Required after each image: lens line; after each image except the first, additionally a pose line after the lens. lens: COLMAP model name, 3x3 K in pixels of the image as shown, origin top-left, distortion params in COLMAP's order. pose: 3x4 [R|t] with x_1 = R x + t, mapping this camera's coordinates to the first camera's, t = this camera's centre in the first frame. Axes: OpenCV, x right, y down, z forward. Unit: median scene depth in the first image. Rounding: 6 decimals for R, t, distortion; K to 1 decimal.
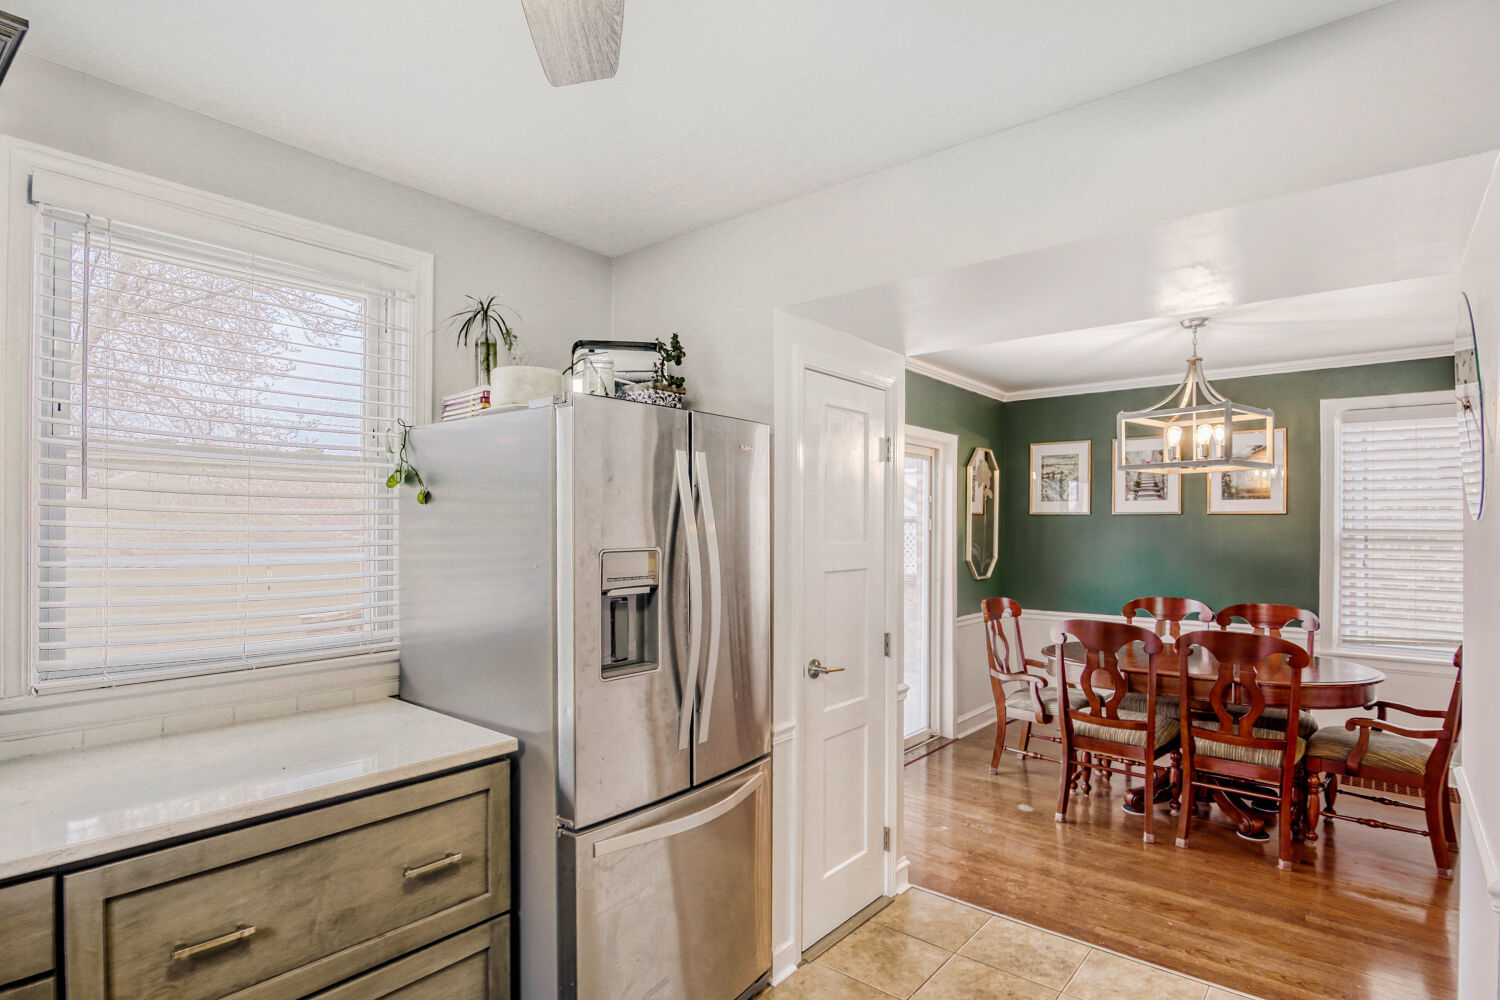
lens RADIAL K [[742.3, 0, 776.2], [0, 742.3, 524.4], [0, 0, 1]] dist [-0.018775, -0.001365]
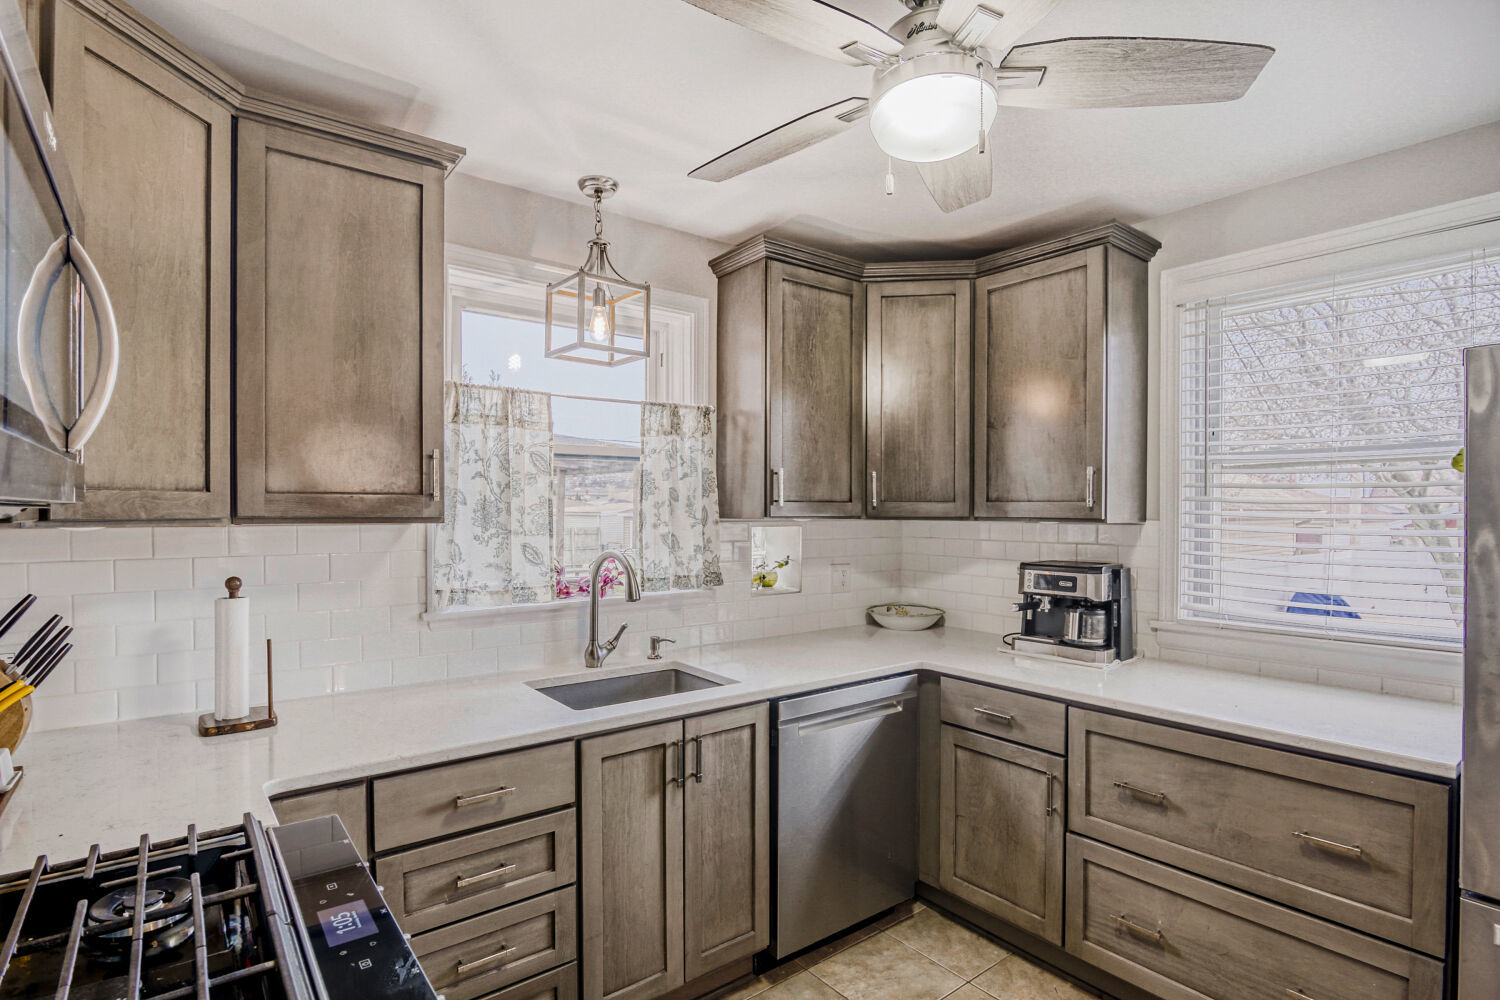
lens RADIAL K [[742.3, 0, 745.1], [0, 742.3, 512.2], [0, 0, 1]] dist [-0.018775, -0.001365]
pose [[-0.204648, -0.002311, -0.978833, 0.767456], [0.000533, 0.999997, -0.002473, 0.002507], [0.978836, -0.001028, -0.204646, 0.452789]]
